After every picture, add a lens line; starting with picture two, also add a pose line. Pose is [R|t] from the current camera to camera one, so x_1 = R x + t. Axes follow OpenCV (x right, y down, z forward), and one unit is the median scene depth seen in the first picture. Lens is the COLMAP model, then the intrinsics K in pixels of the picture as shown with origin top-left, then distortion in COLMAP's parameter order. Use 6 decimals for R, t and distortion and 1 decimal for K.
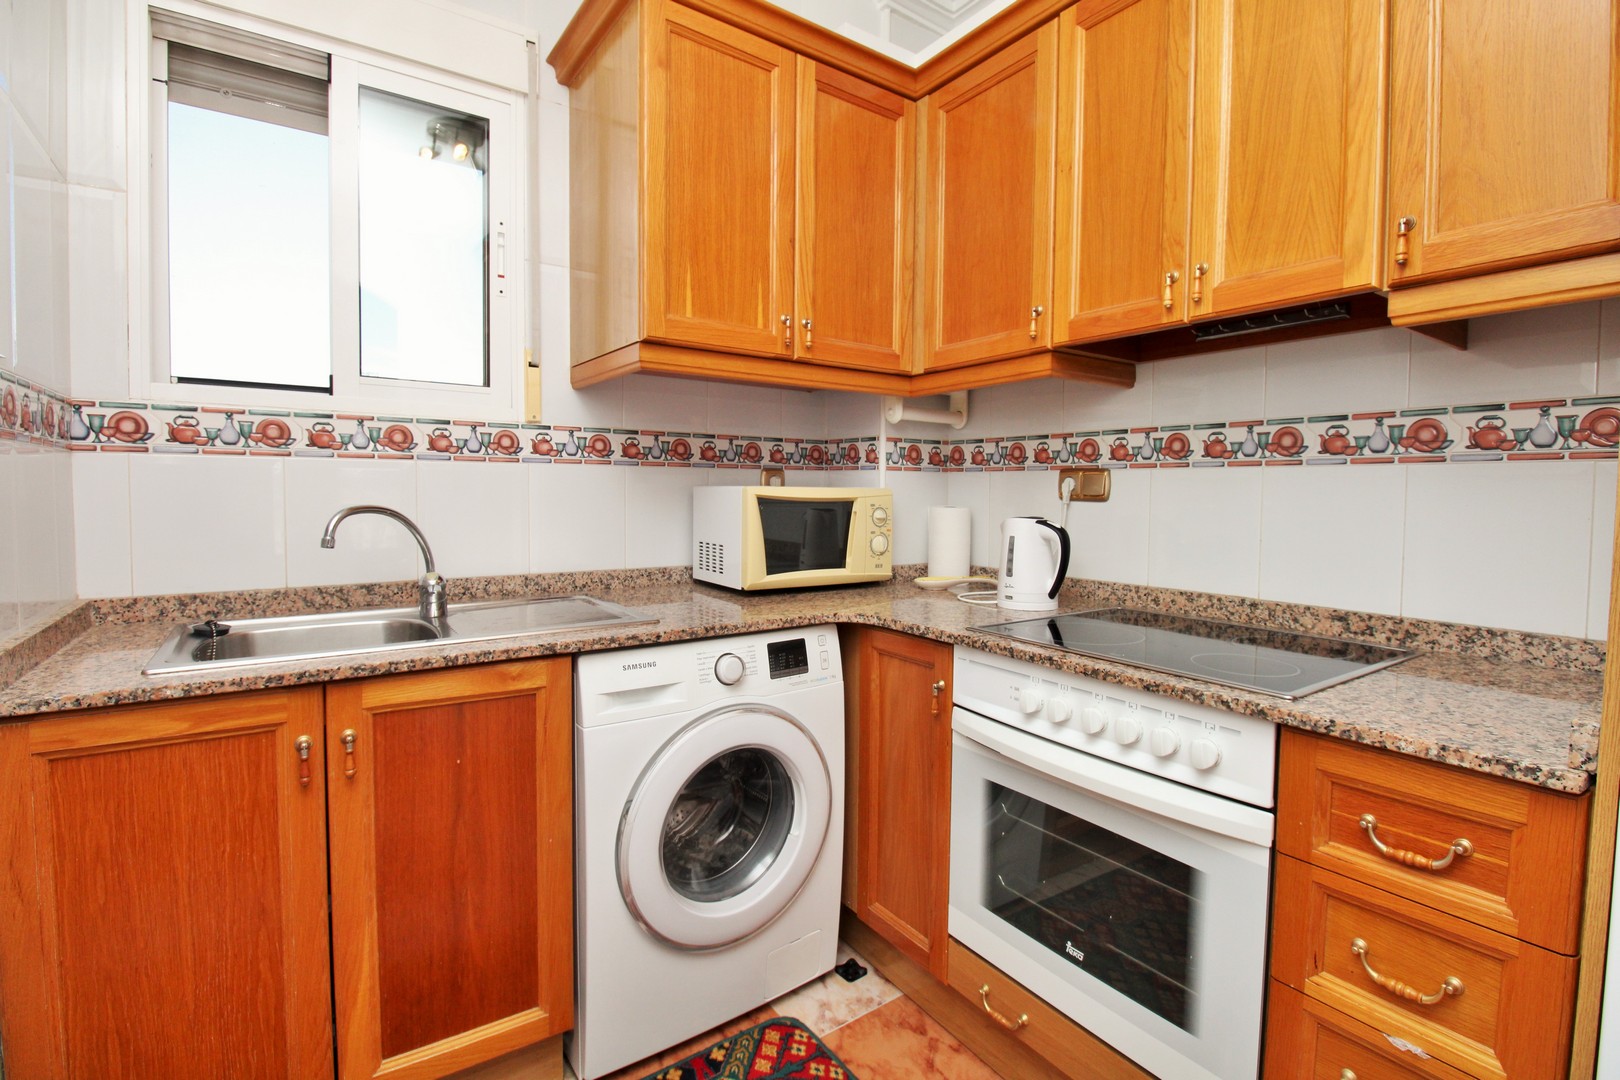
lens RADIAL K [[734.3, 0, 812.2], [0, 734.3, 524.4], [0, 0, 1]] dist [-0.002648, -0.012282]
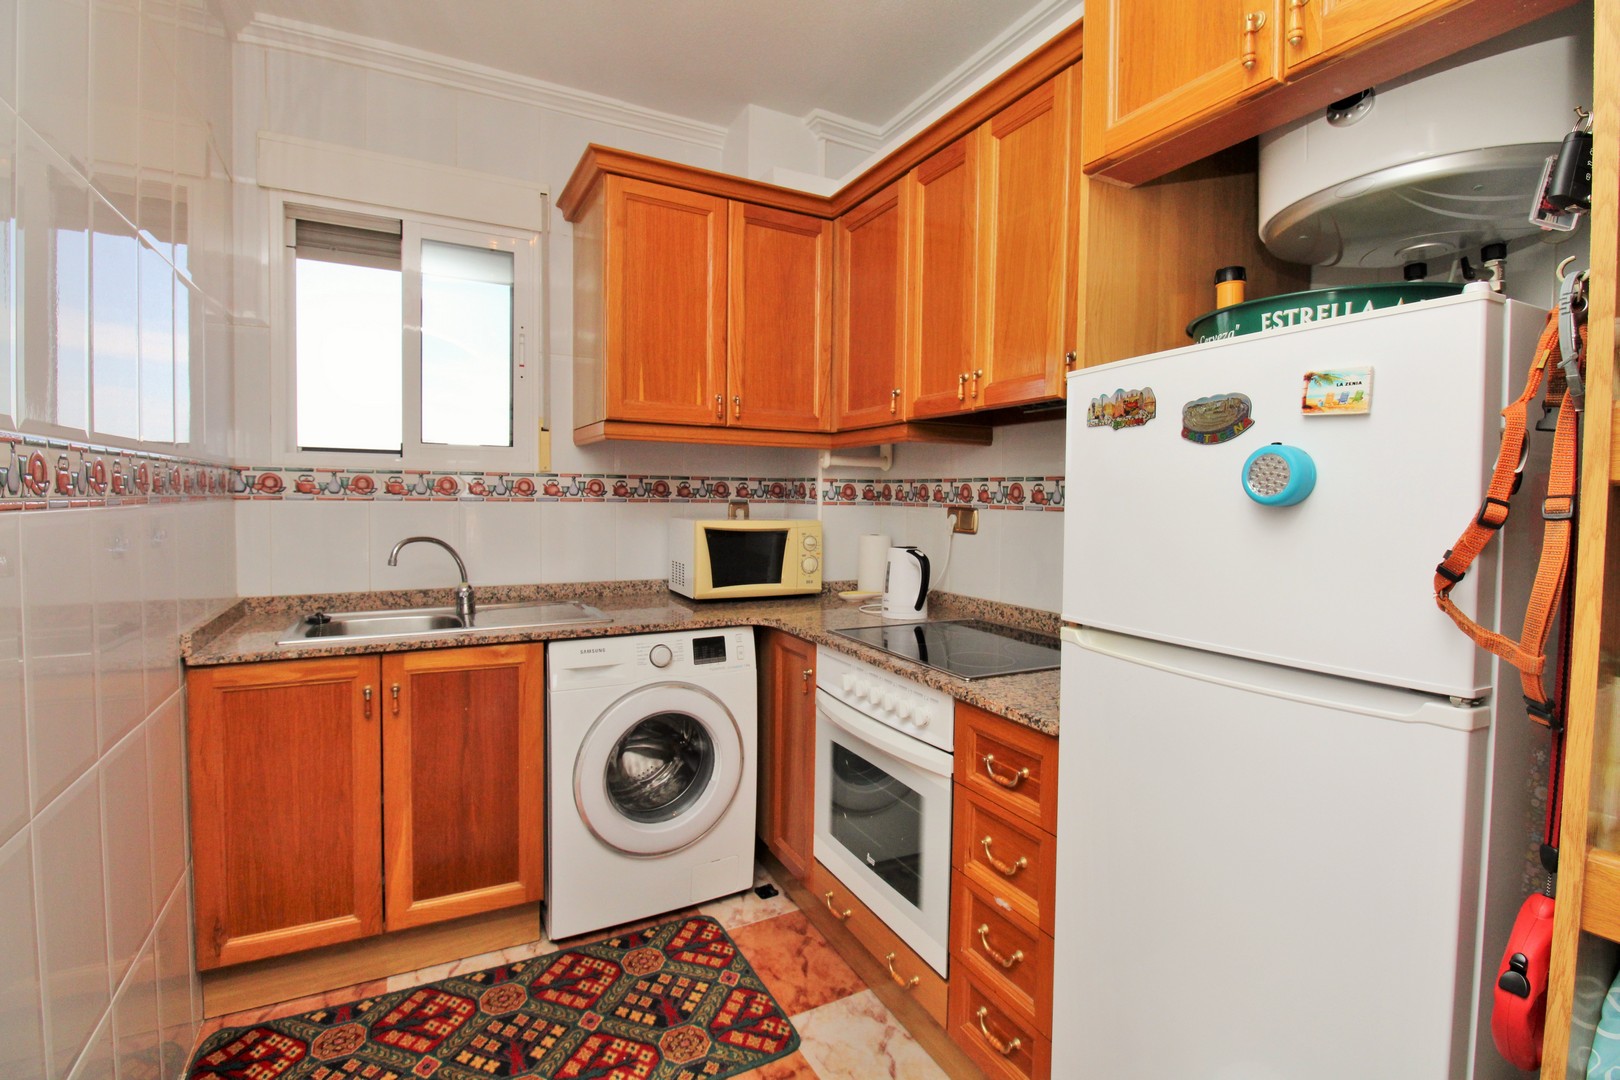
lens RADIAL K [[748.3, 0, 821.6], [0, 748.3, 522.7], [0, 0, 1]] dist [-0.000039, -0.013930]
pose [[0.992925, 0.007694, -0.118493, 0.333030], [-0.008837, 0.999919, -0.009118, -0.042607], [0.118413, 0.010100, 0.992913, -0.352782]]
